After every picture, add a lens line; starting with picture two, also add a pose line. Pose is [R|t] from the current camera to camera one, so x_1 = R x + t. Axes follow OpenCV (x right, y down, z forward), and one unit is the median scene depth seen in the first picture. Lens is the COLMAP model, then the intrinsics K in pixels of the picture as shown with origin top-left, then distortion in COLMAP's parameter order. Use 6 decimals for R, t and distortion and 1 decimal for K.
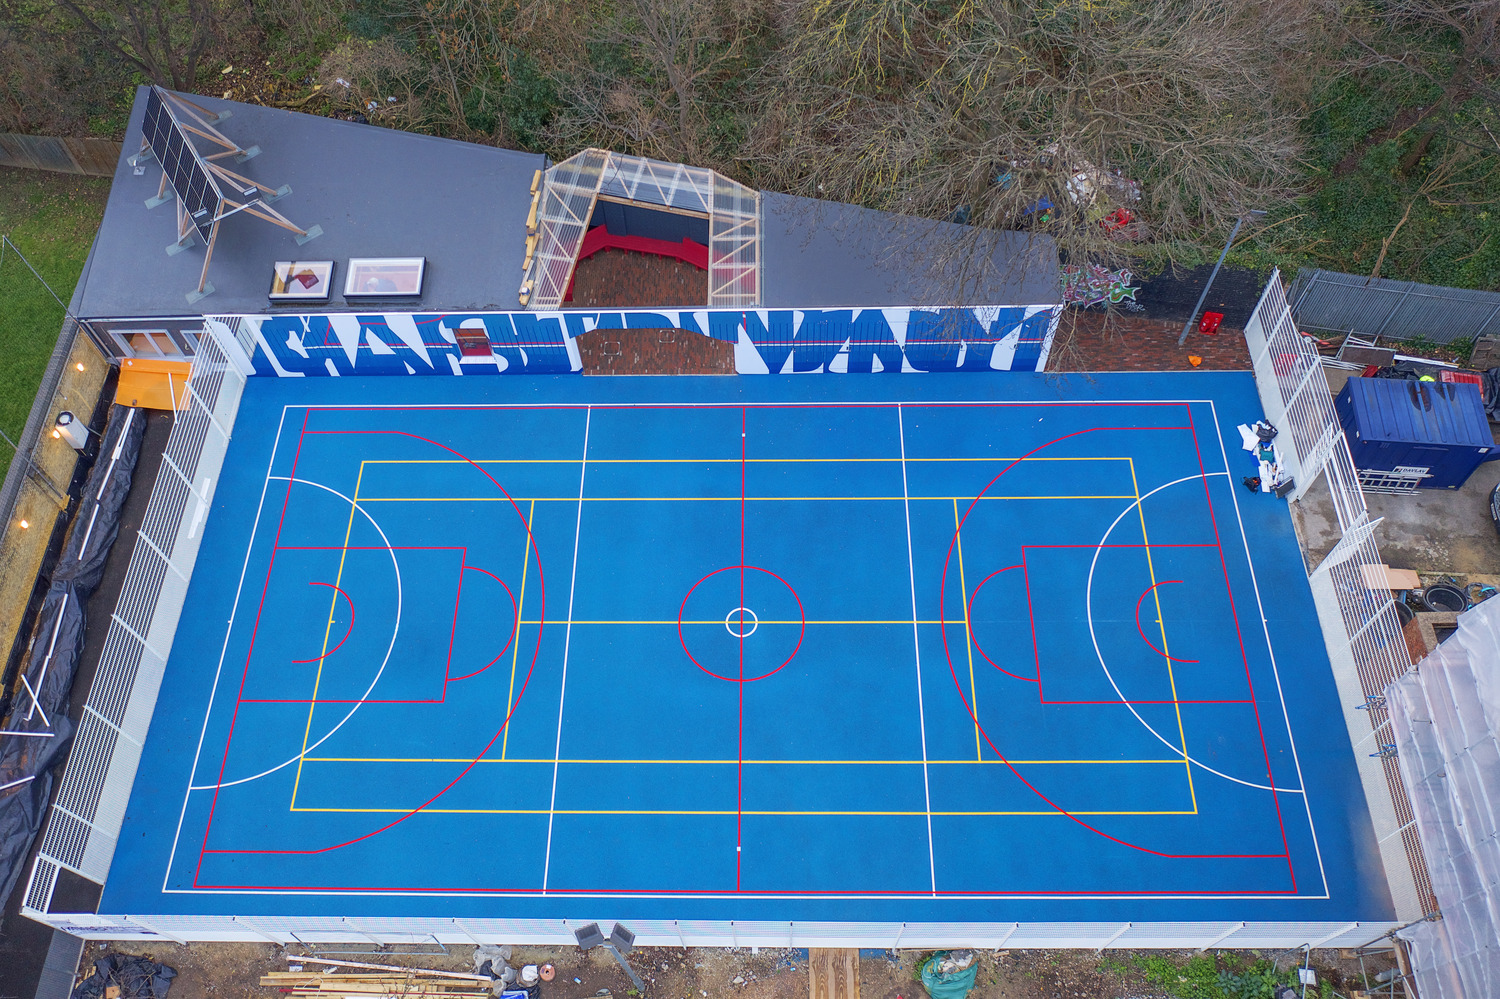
lens RADIAL K [[1183.1, 0, 754.7], [0, 1183.1, 503.2], [0, 0, 1]] dist [-0.026567, 0.004323]
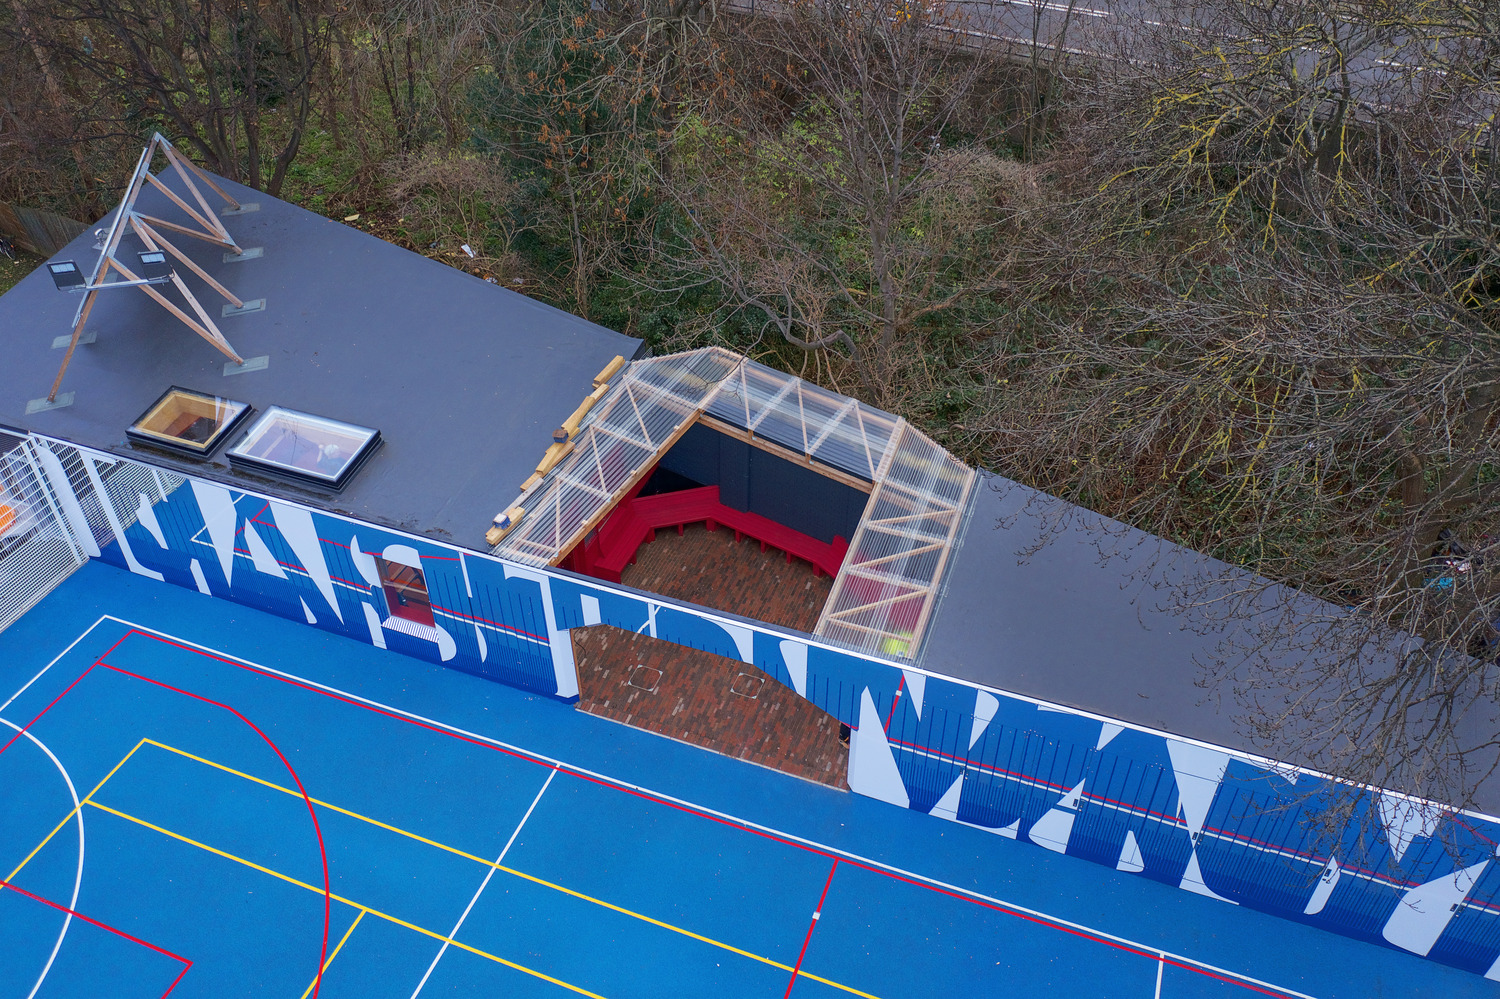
lens RADIAL K [[1183.1, 0, 747.7], [0, 1183.1, 488.9], [0, 0, 1]] dist [-0.026567, 0.004323]
pose [[0.937784, 0.230006, -0.260112, 0.049947], [-0.307921, 0.897084, -0.316898, -0.054156], [0.160454, 0.377276, 0.912095, 0.507022]]
